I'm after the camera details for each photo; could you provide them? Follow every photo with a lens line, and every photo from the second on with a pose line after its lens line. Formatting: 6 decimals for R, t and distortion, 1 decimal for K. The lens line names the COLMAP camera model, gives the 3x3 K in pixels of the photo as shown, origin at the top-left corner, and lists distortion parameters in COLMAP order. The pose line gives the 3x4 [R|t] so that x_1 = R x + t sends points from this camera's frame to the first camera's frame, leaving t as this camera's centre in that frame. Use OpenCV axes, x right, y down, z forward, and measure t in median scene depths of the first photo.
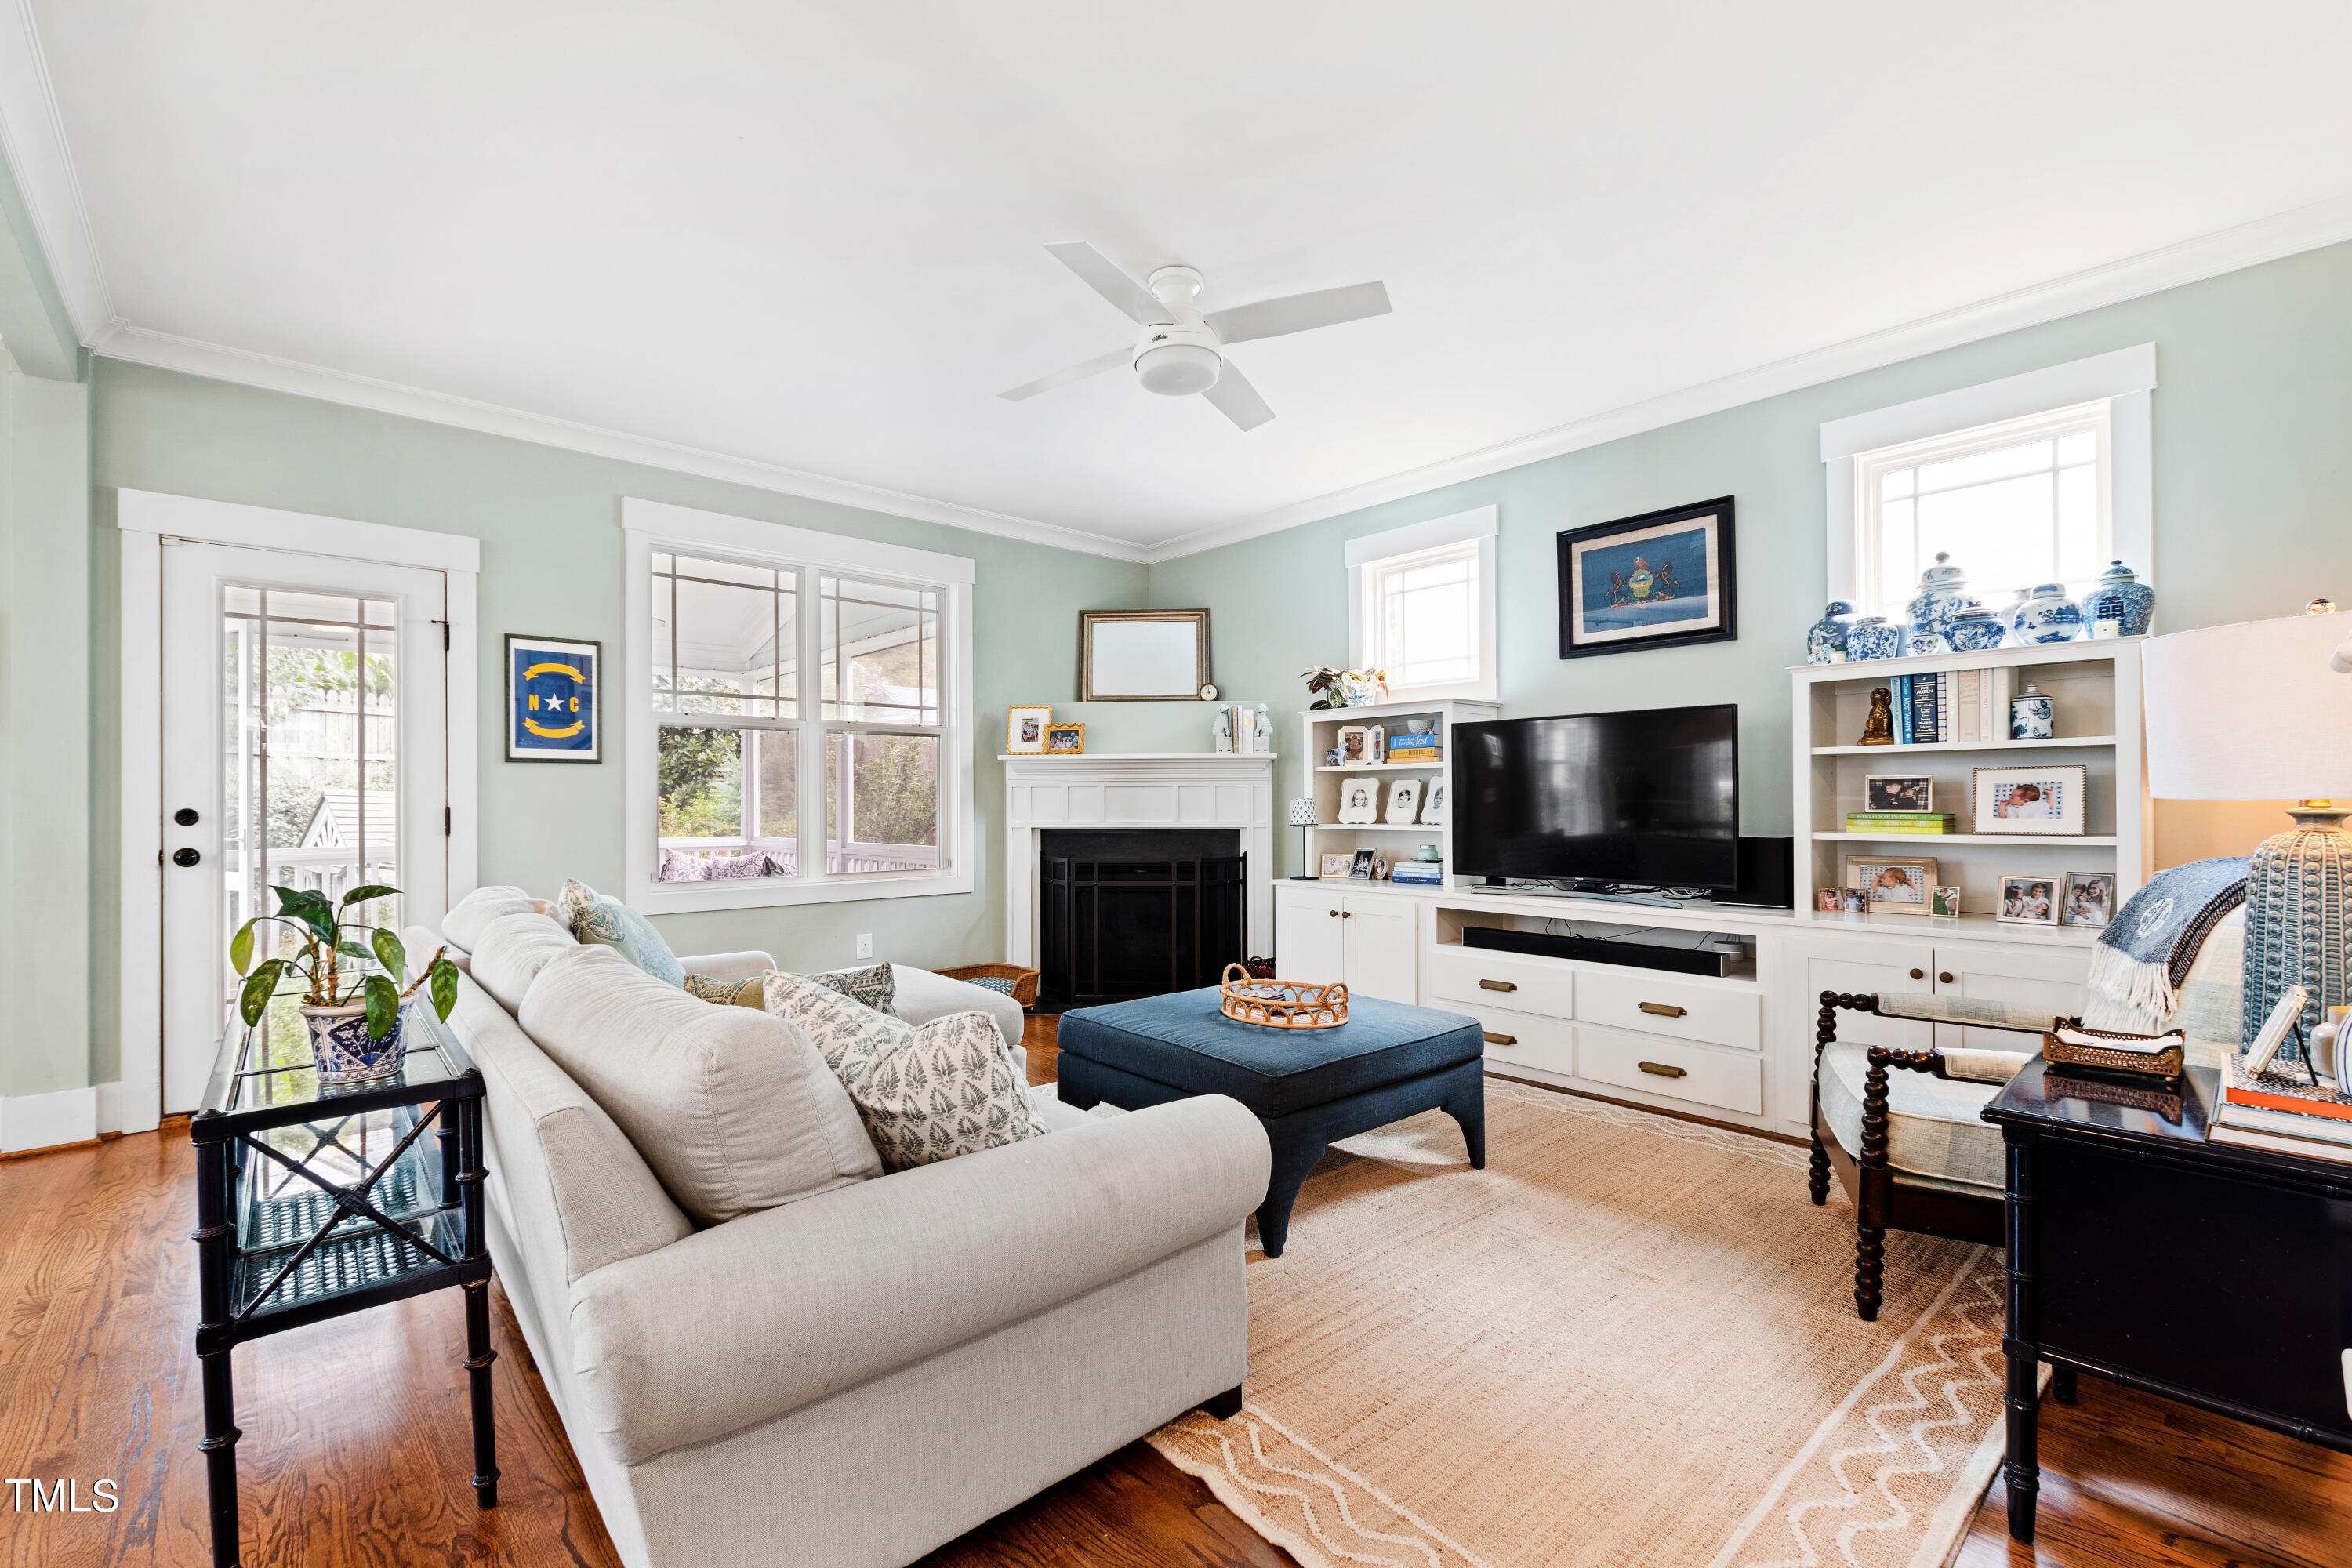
lens RADIAL K [[1028.0, 0, 1177.4], [0, 1028.0, 801.0], [0, 0, 1]] dist [0.006258, -0.001470]
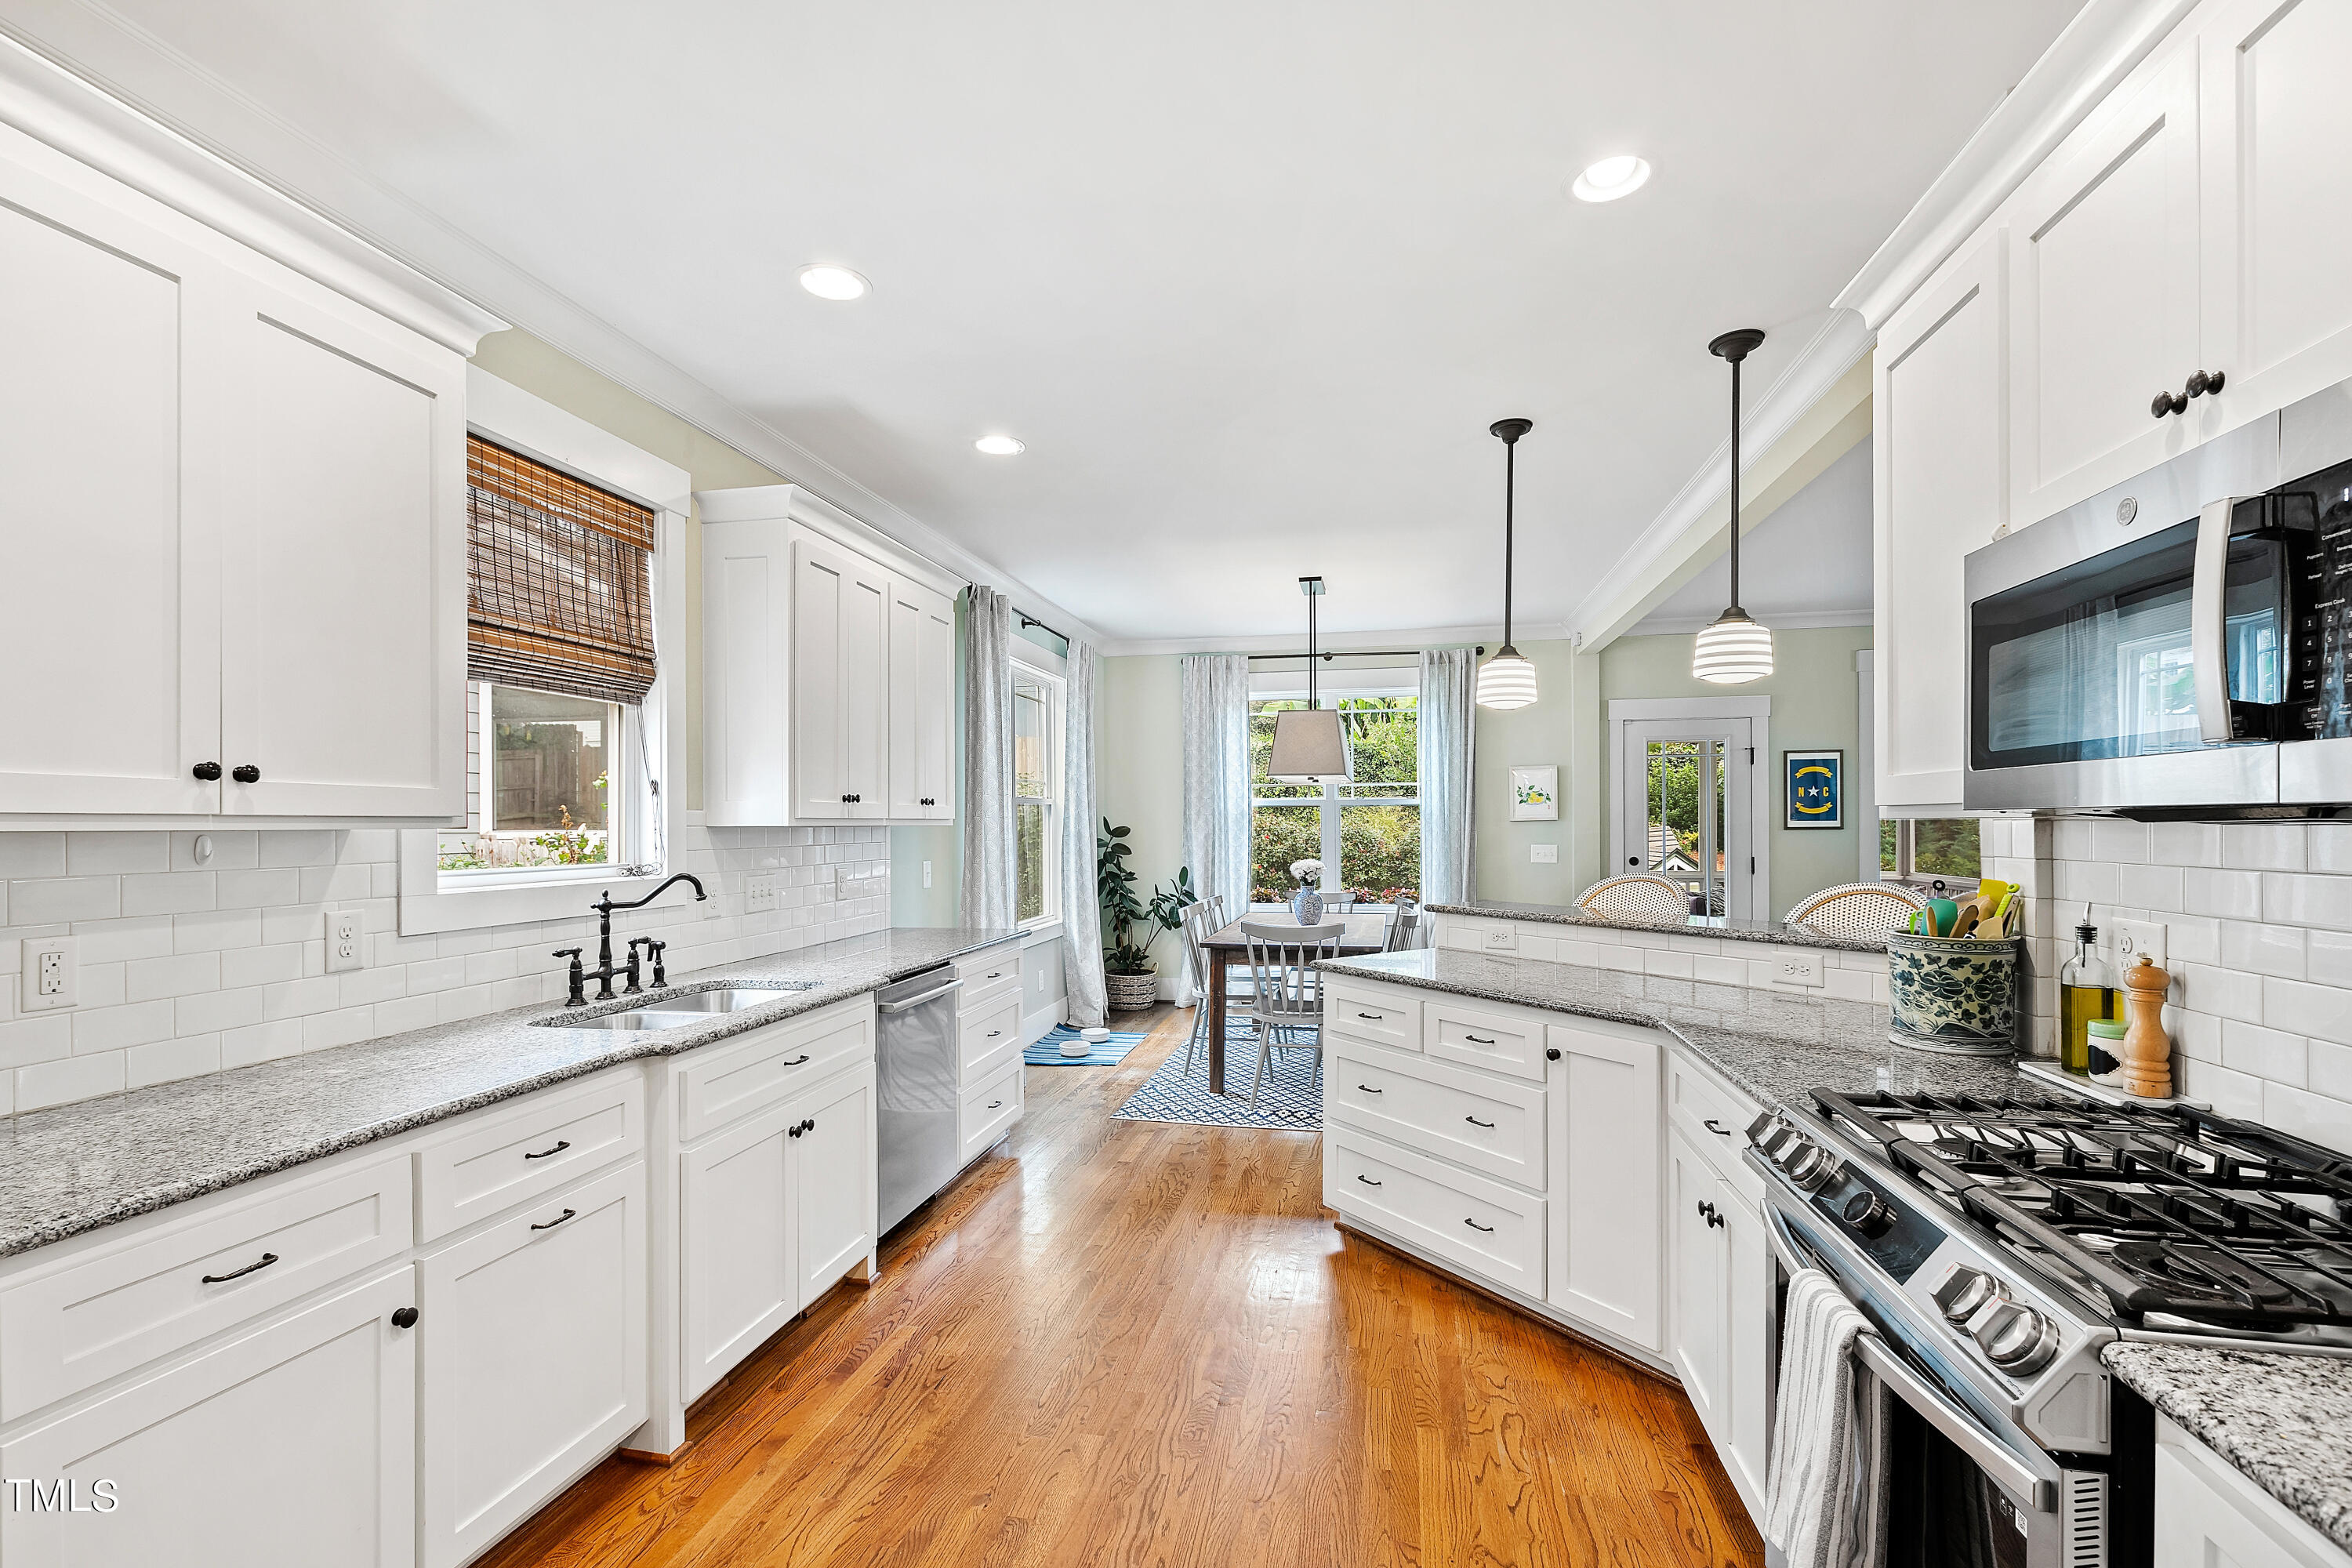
lens RADIAL K [[1028.0, 0, 1165.3], [0, 1028.0, 818.9], [0, 0, 1]] dist [0.006258, -0.001470]
pose [[0.588264, 0.002824, -0.808664, 0.104241], [0.001919, 0.999986, 0.004889, -0.076377], [0.808666, -0.004428, 0.588251, -0.882482]]
